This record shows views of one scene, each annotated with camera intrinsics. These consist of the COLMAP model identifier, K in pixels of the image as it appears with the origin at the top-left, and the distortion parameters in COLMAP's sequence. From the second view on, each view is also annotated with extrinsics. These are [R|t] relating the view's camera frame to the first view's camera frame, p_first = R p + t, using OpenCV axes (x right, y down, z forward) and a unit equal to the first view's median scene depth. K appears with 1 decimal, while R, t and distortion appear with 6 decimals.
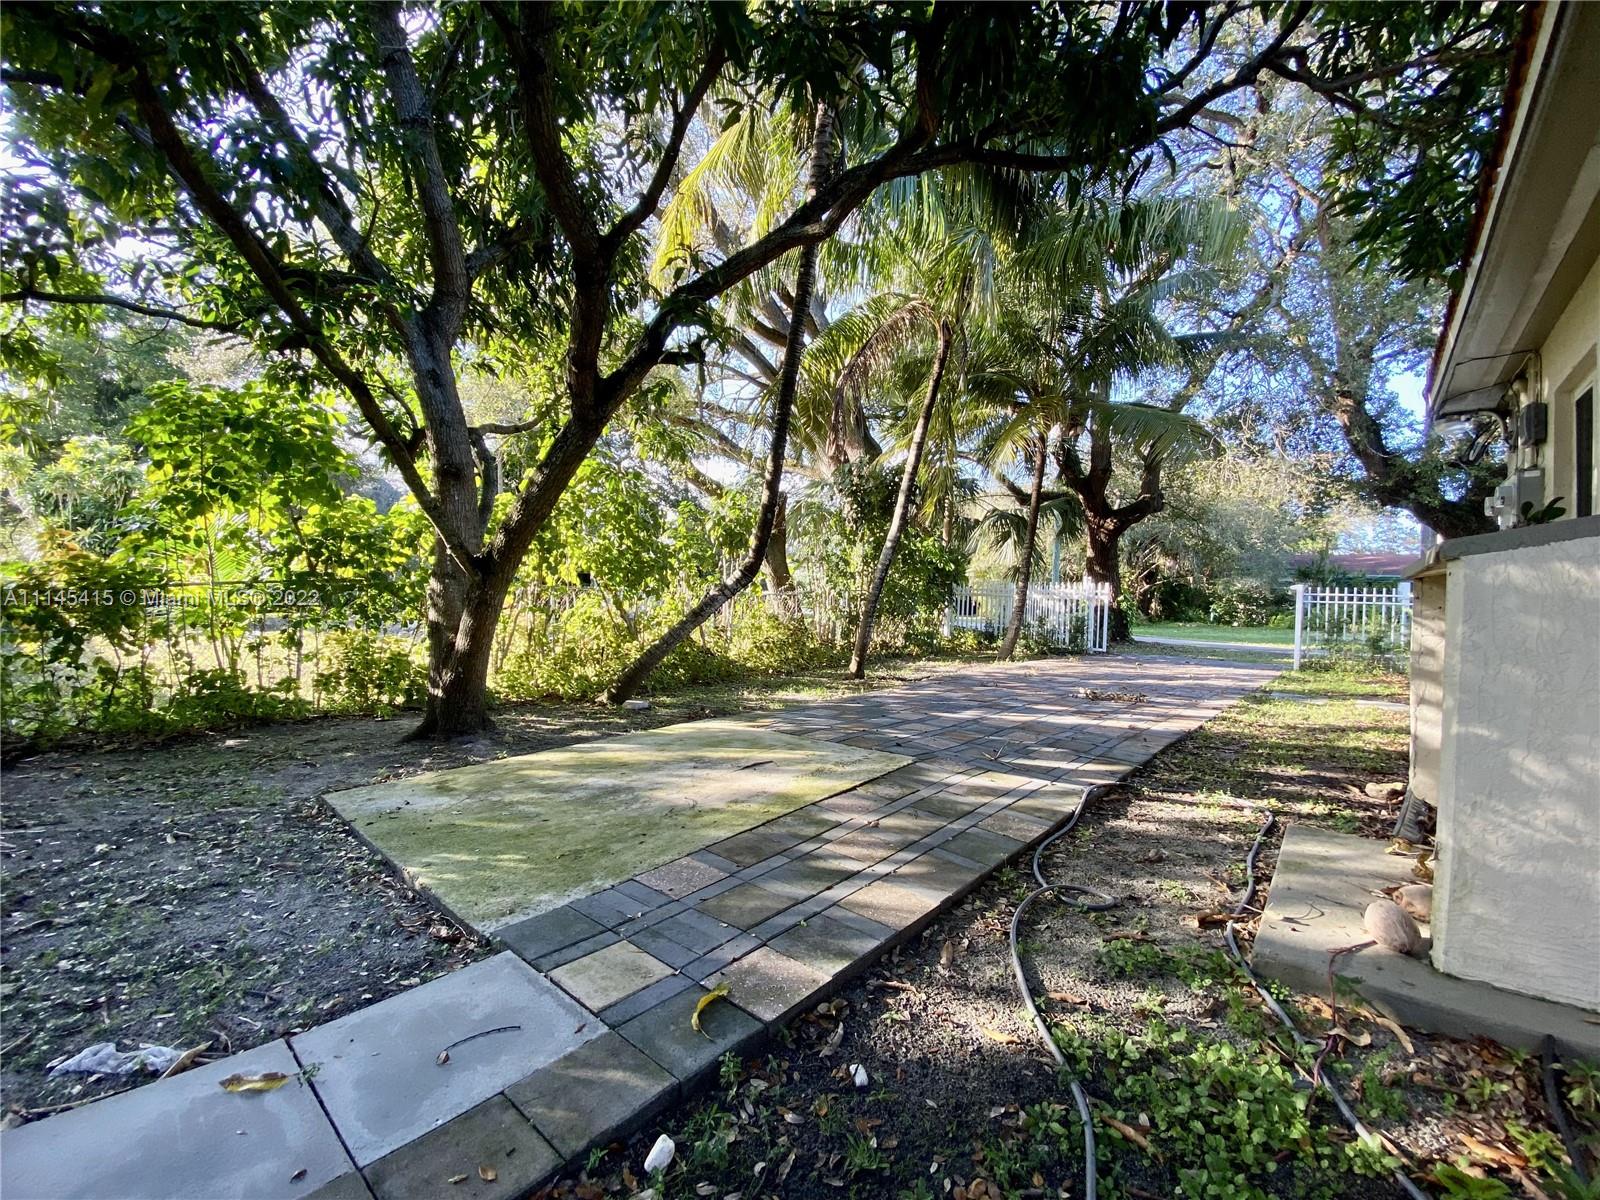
lens RADIAL K [[641.5, 0, 798.7], [0, 641.5, 595.8], [0, 0, 1]] dist [0.012366, -0.015964]
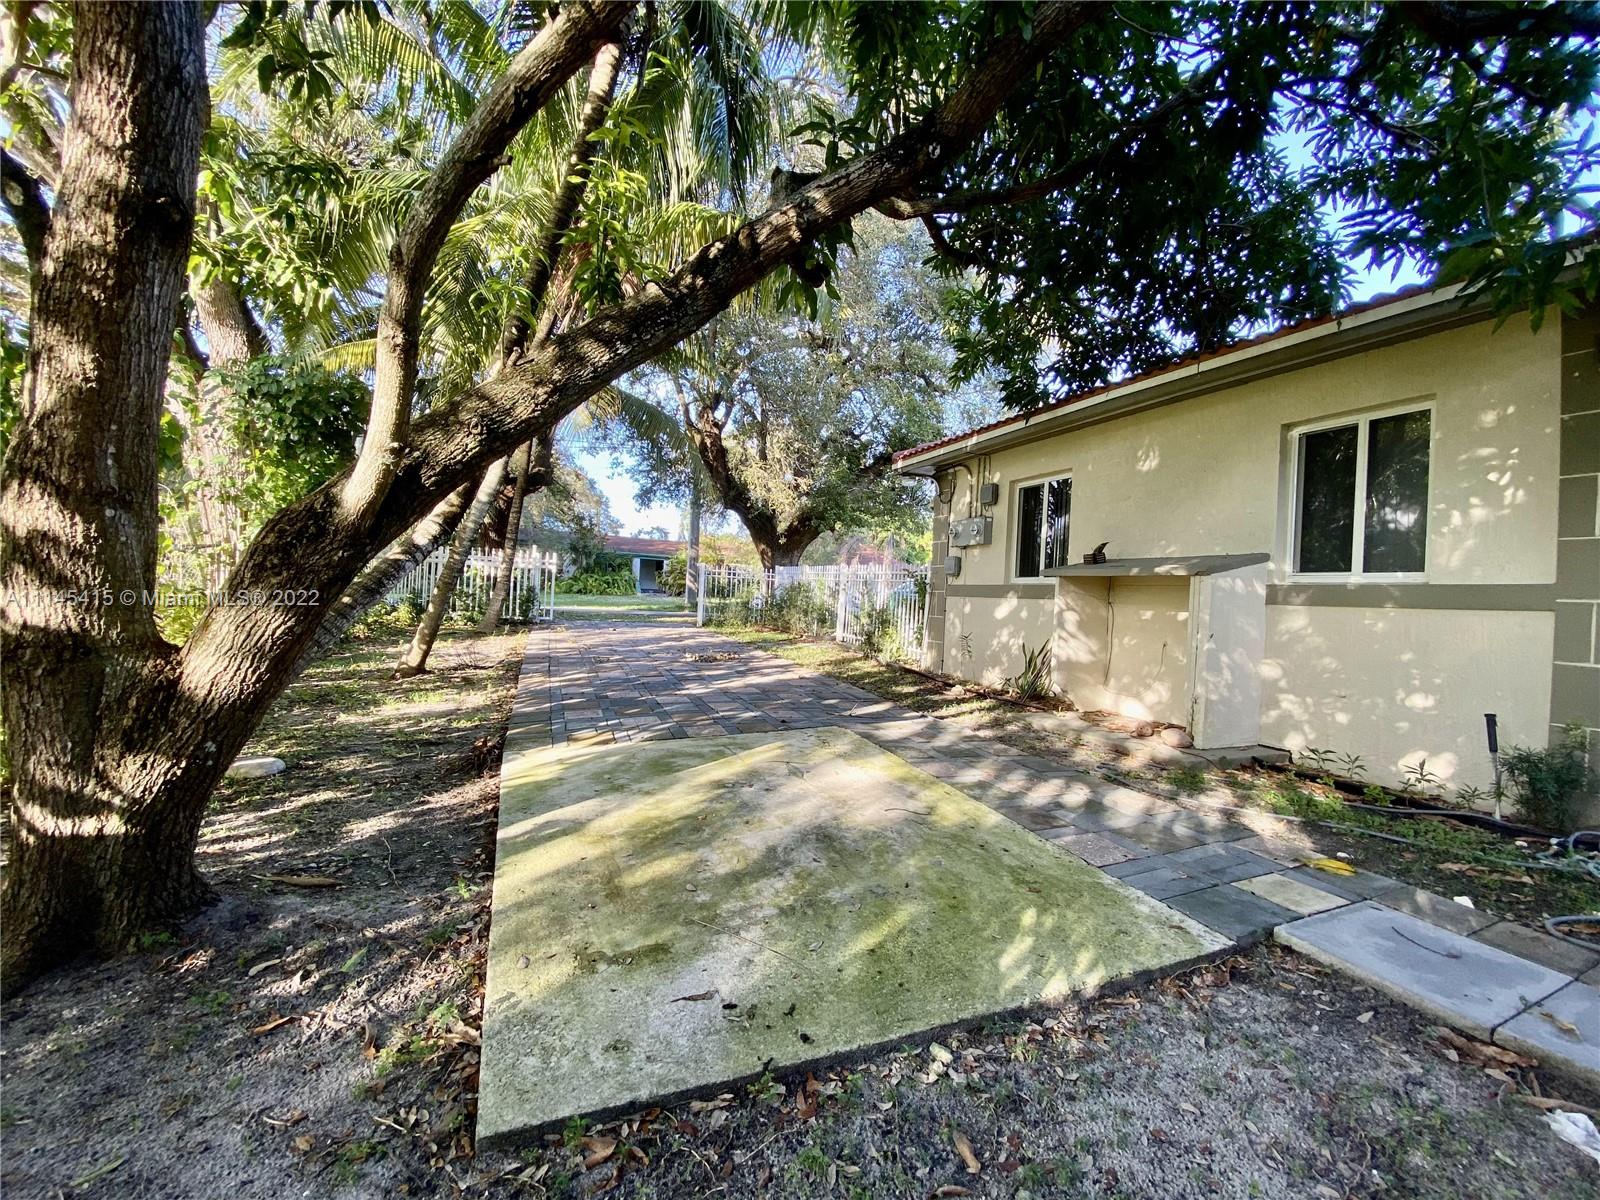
lens RADIAL K [[641.5, 0, 798.7], [0, 641.5, 595.8], [0, 0, 1]] dist [0.012366, -0.015964]
pose [[0.445740, -0.014103, 0.895052, -1.130128], [-0.037265, 0.998717, 0.034295, -0.005702], [-0.894387, -0.048641, 0.444642, 0.811635]]
